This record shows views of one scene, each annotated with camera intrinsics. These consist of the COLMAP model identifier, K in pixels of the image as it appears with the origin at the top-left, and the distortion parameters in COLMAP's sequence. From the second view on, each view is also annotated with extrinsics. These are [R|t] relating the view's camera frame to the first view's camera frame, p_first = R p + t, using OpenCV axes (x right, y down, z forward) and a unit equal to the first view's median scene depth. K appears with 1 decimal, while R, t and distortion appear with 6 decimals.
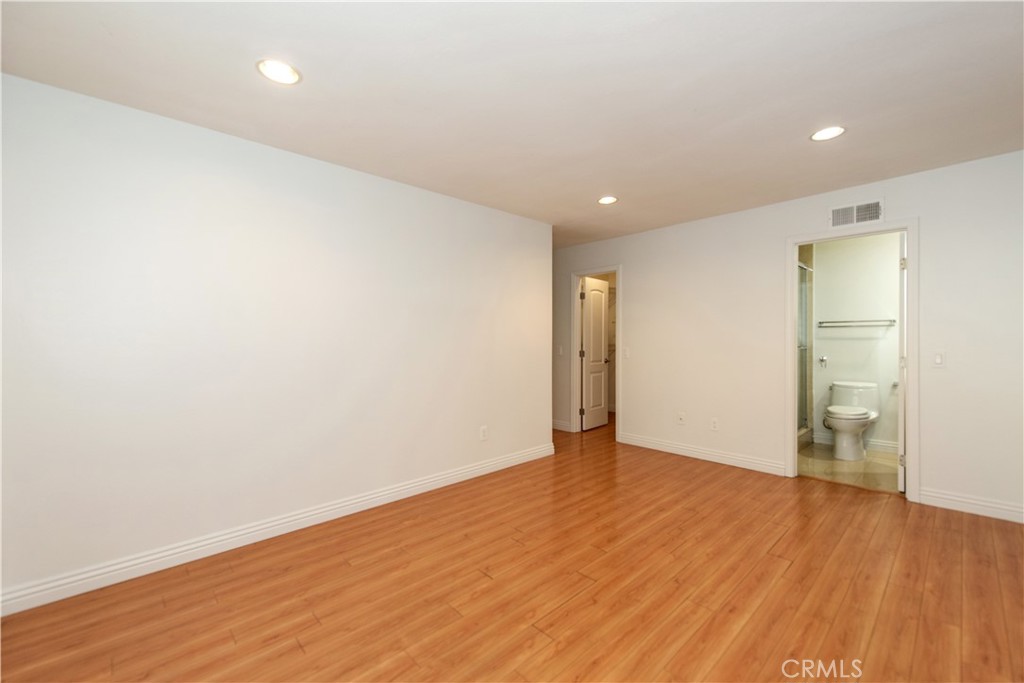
lens RADIAL K [[421.1, 0, 512.7], [0, 421.1, 336.8], [0, 0, 1]] dist [0.001387, -0.000147]
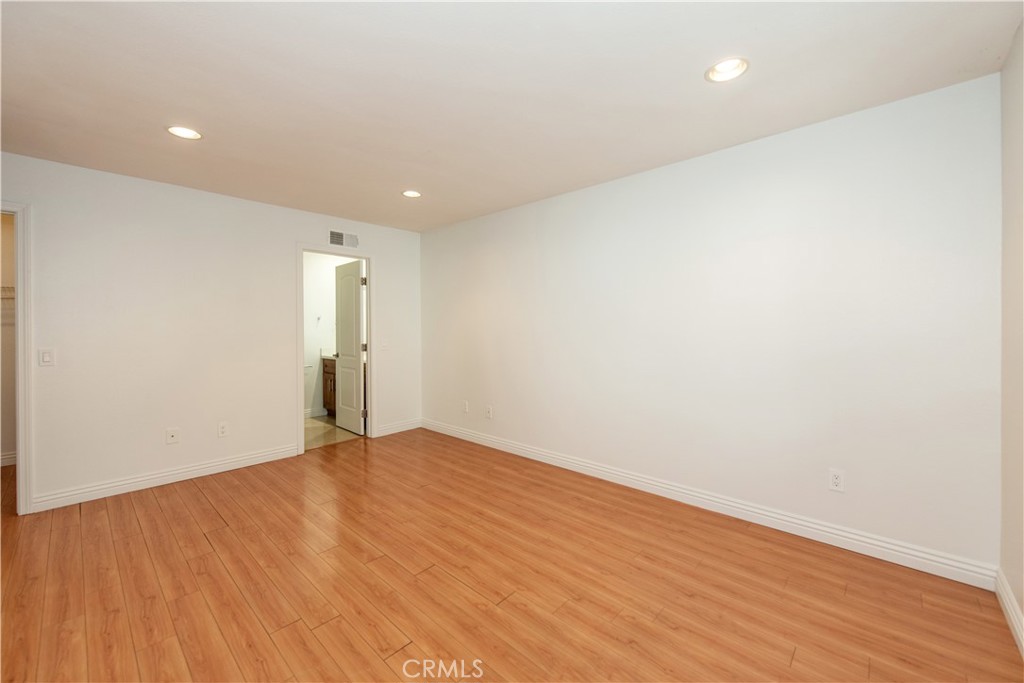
lens RADIAL K [[405.3, 0, 514.8], [0, 405.3, 339.2], [0, 0, 1]] dist [0.007555, -0.000529]
pose [[-0.078955, -0.026979, 0.996513, -0.781820], [-0.000660, 0.999635, 0.027011, -0.012864], [-0.996878, 0.001475, -0.078944, 0.838894]]
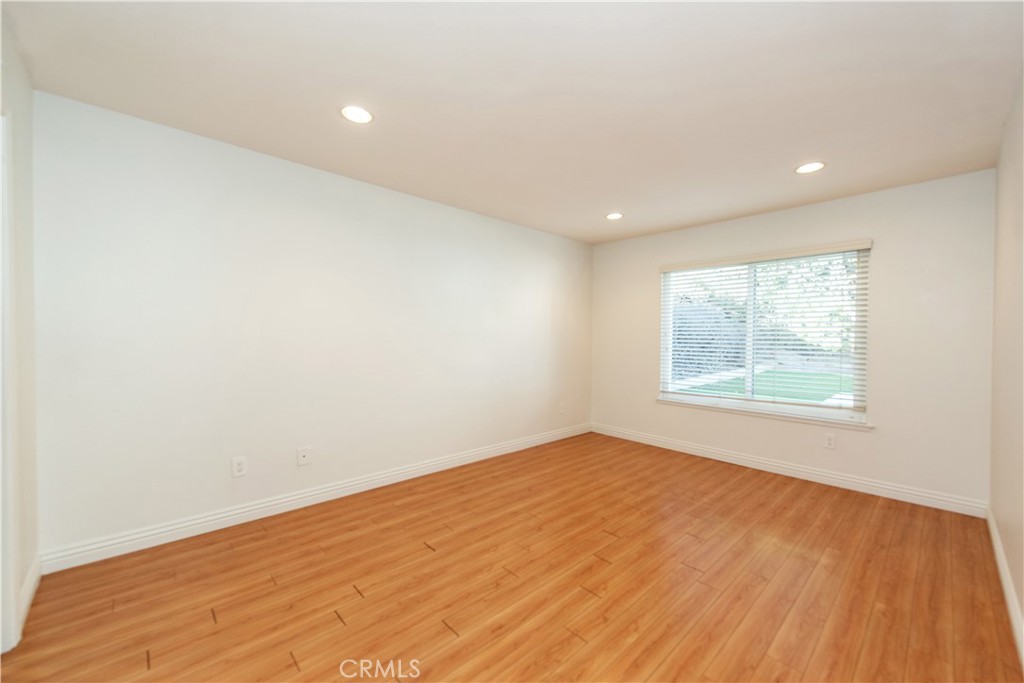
lens RADIAL K [[405.3, 0, 514.8], [0, 405.3, 339.2], [0, 0, 1]] dist [0.007555, -0.000529]
pose [[-0.999958, -0.001722, -0.008987, 0.452778], [-0.001747, 0.999995, 0.002792, 0.003502], [0.008982, 0.002807, -0.999956, 2.112701]]
